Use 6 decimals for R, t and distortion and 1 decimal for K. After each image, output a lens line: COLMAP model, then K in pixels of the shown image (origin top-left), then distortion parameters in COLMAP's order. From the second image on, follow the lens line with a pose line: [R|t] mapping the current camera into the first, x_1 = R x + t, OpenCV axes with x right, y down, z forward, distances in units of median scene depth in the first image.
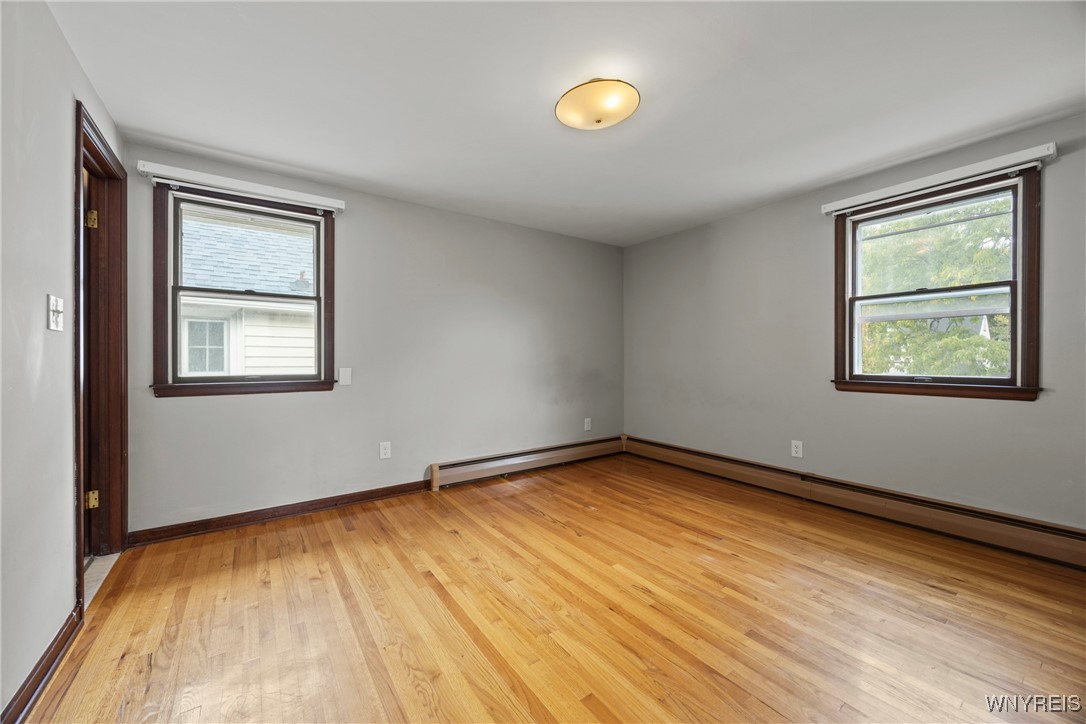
lens RADIAL K [[408.5, 0, 542.4], [0, 408.5, 356.6], [0, 0, 1]] dist [0.122093, 0.000036]
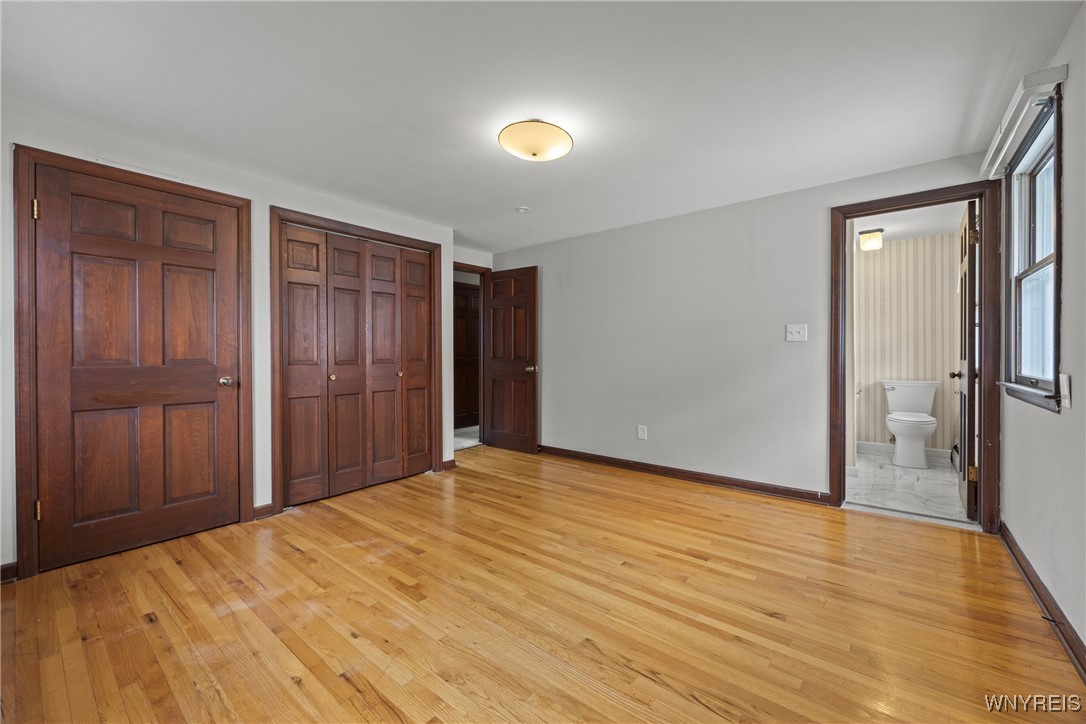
lens RADIAL K [[417.9, 0, 551.9], [0, 417.9, 358.8], [0, 0, 1]] dist [-0.005973, 0.000068]
pose [[-0.954753, -0.014228, -0.297061, 0.345533], [-0.016207, 0.999860, 0.004200, 0.024418], [0.296959, 0.008825, -0.954849, 1.667310]]
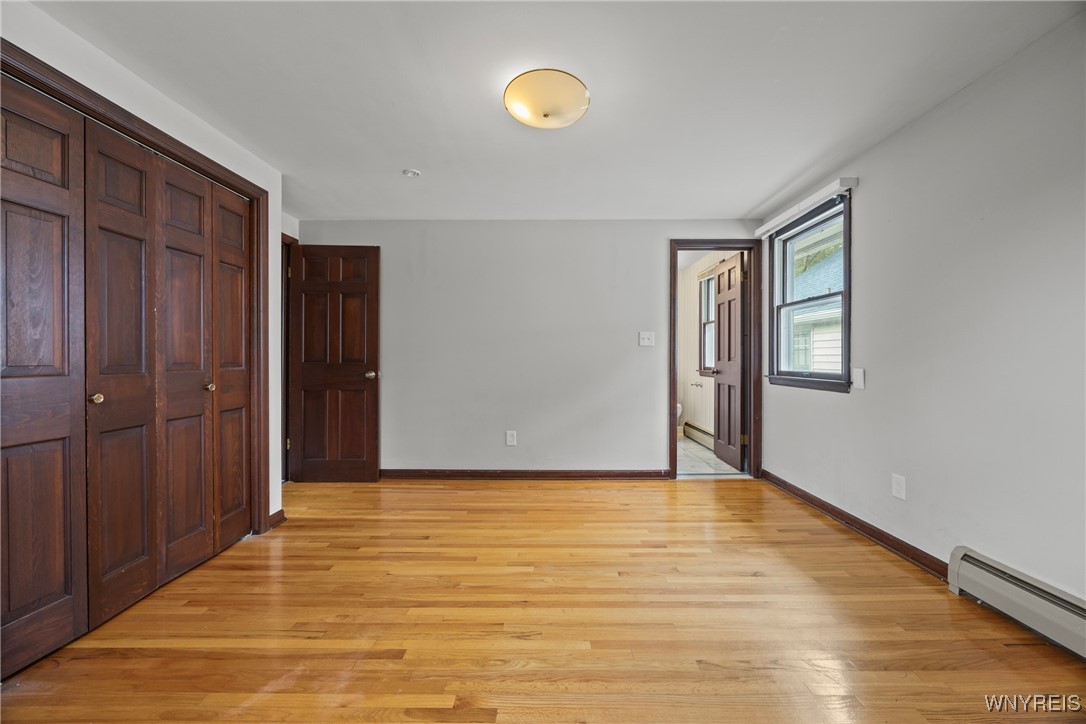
lens RADIAL K [[417.9, 0, 551.9], [0, 417.9, 358.8], [0, 0, 1]] dist [-0.005973, 0.000068]
pose [[-0.573656, -0.017393, -0.818912, 0.714534], [-0.010394, 0.999849, -0.013955, 0.035866], [0.819030, 0.000507, -0.573750, 1.241139]]
